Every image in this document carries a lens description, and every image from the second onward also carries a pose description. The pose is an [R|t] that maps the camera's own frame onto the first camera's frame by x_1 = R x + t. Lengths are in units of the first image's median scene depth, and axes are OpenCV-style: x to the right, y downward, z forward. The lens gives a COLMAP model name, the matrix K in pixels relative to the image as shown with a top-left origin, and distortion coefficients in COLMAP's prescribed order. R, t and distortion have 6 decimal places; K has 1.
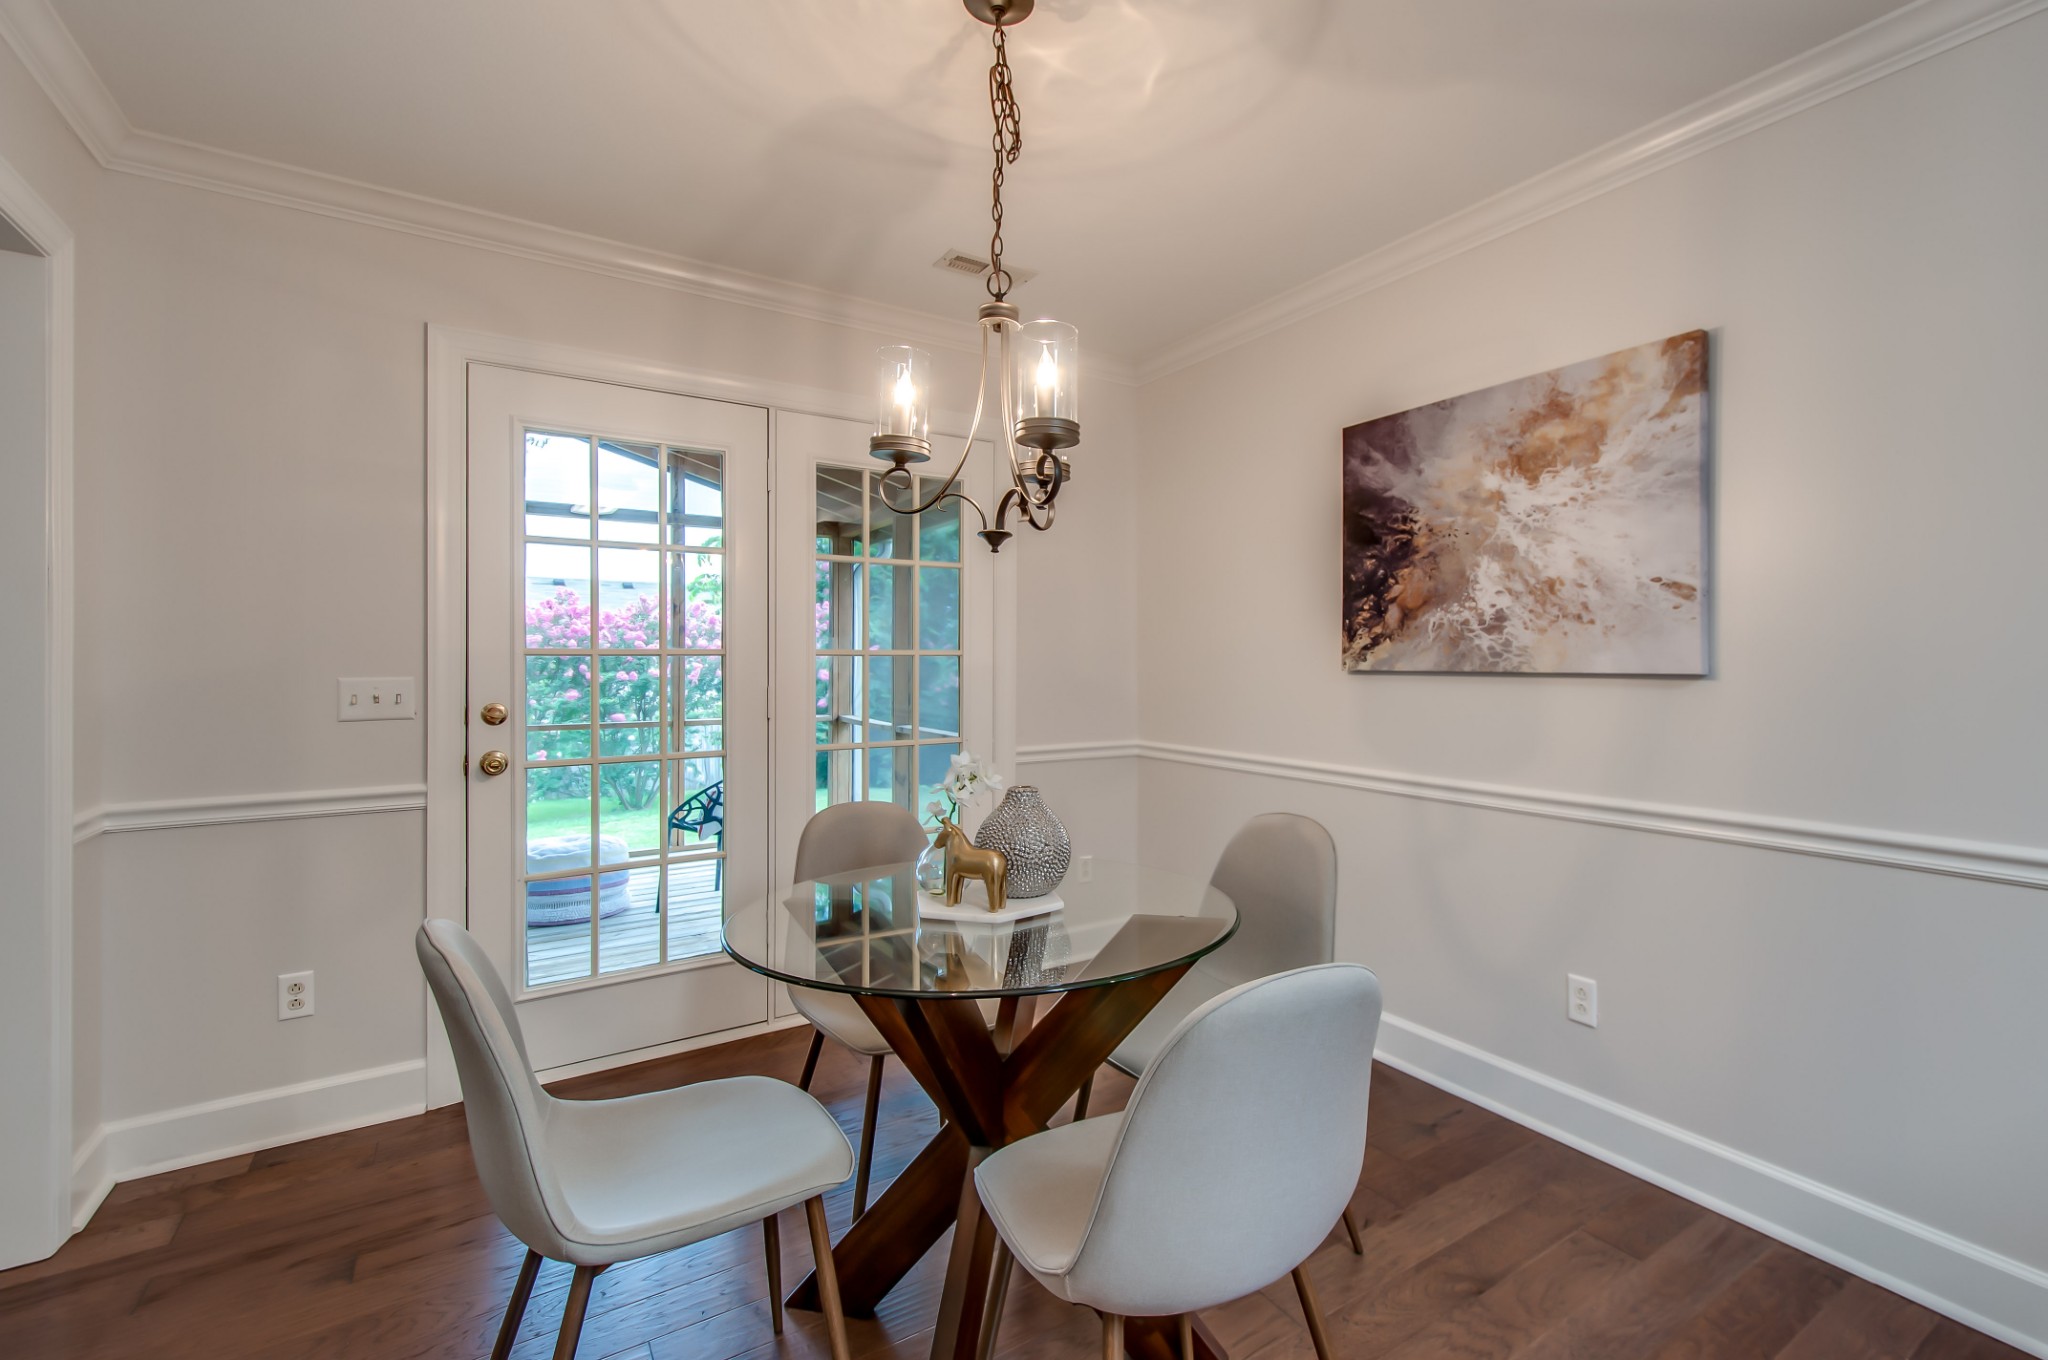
lens RADIAL K [[919.2, 0, 1011.2], [0, 919.2, 656.5], [0, 0, 1]] dist [0.001934, -0.000132]
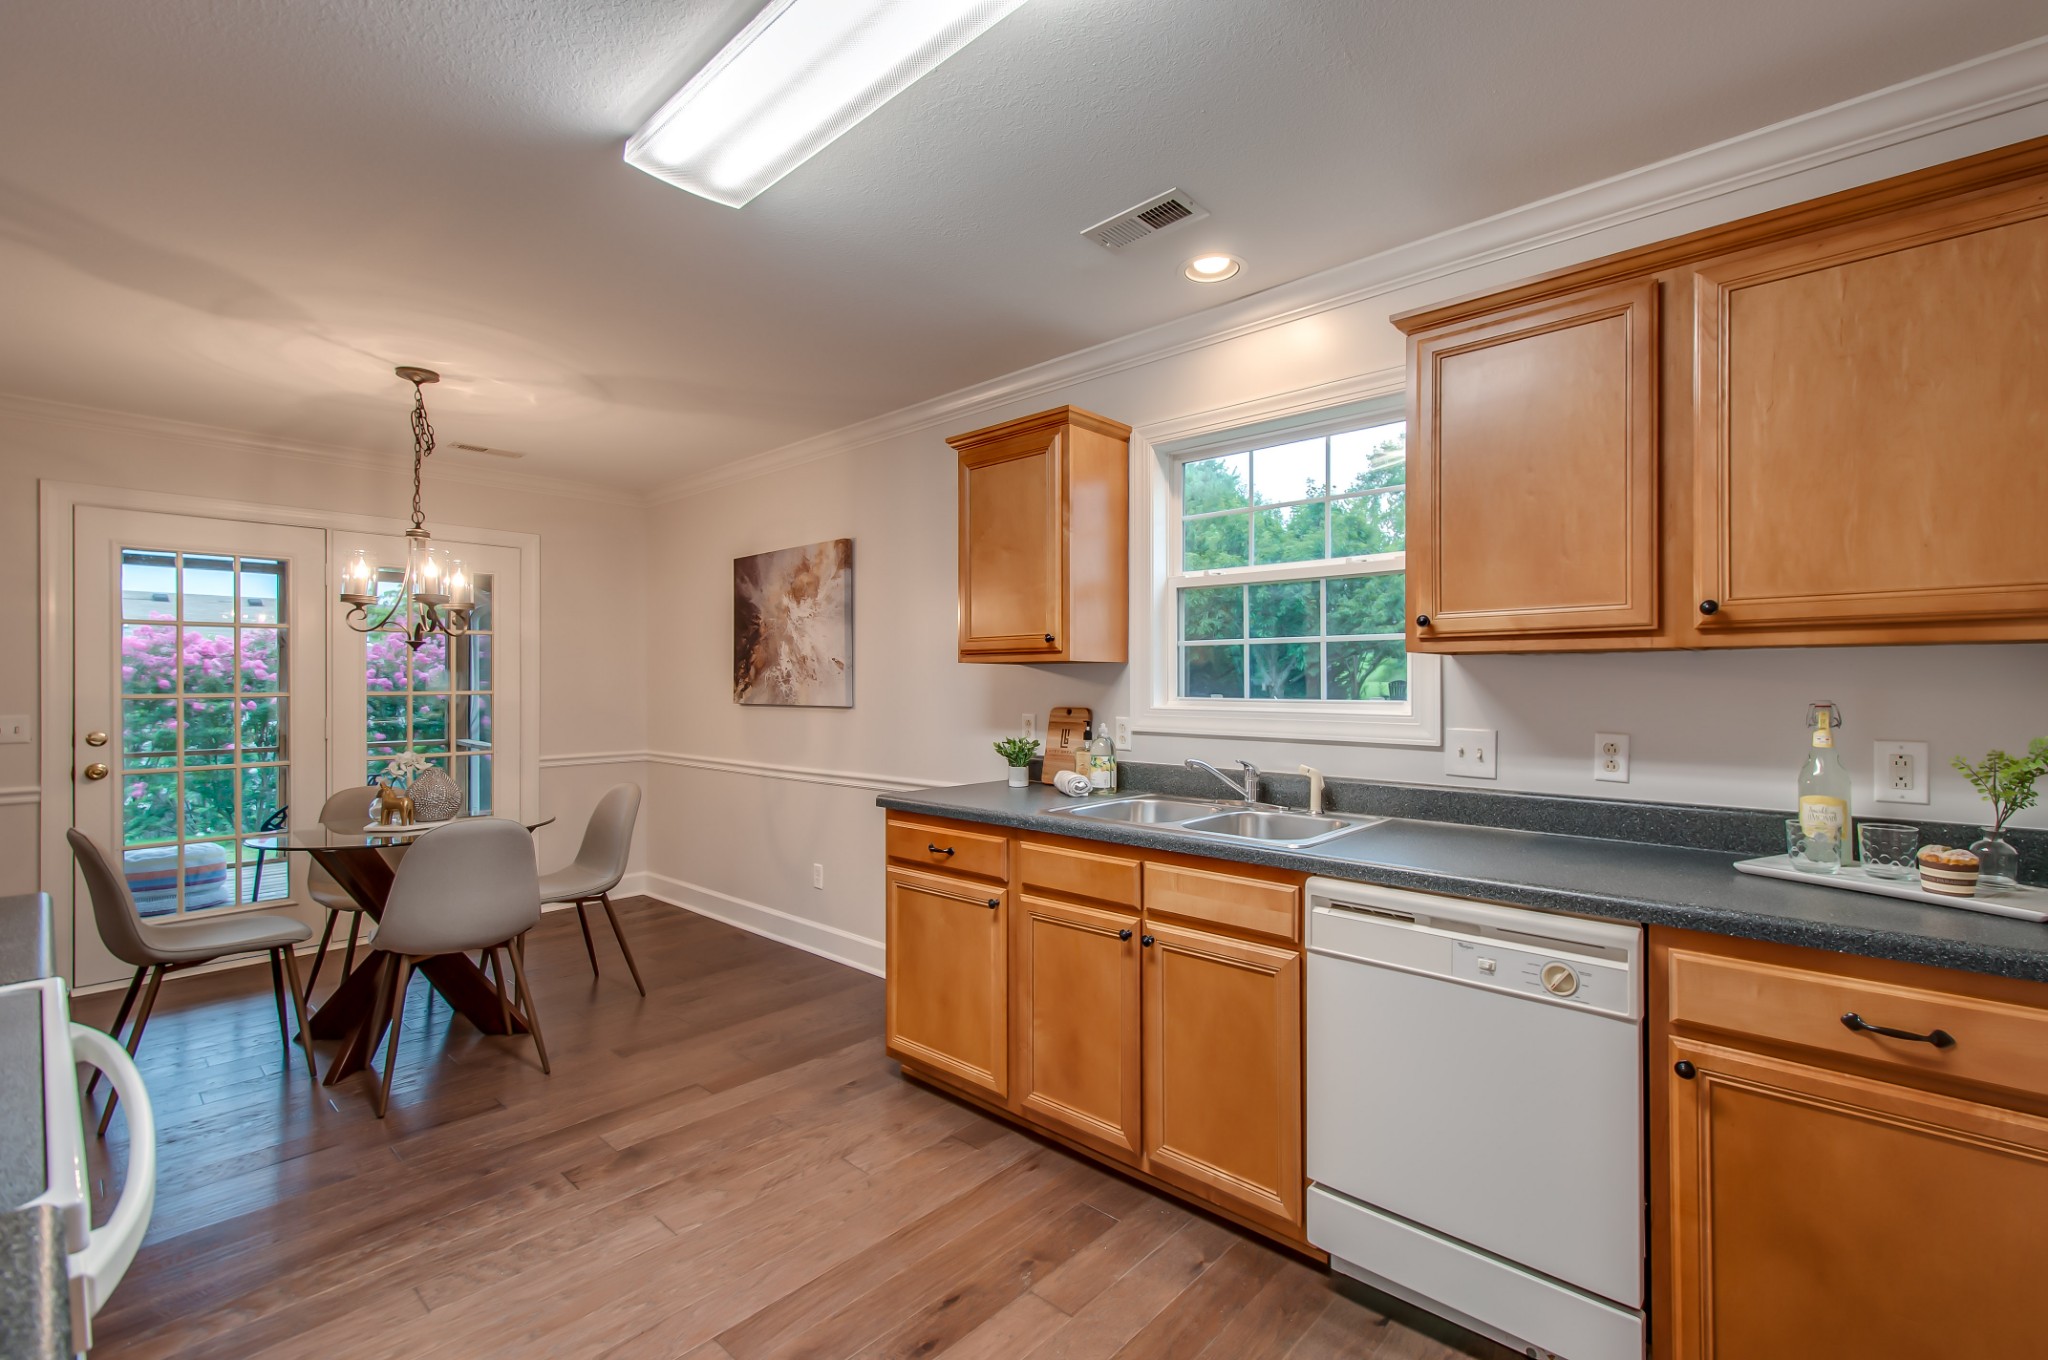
lens RADIAL K [[892.5, 0, 1024.0], [0, 892.5, 680.0], [0, 0, 1]] dist [-0.000432, -0.001260]
pose [[0.952066, -0.000827, 0.305890, 0.436783], [0.000330, 0.999999, 0.001678, -0.036018], [-0.305891, -0.001496, 0.952065, -0.850471]]
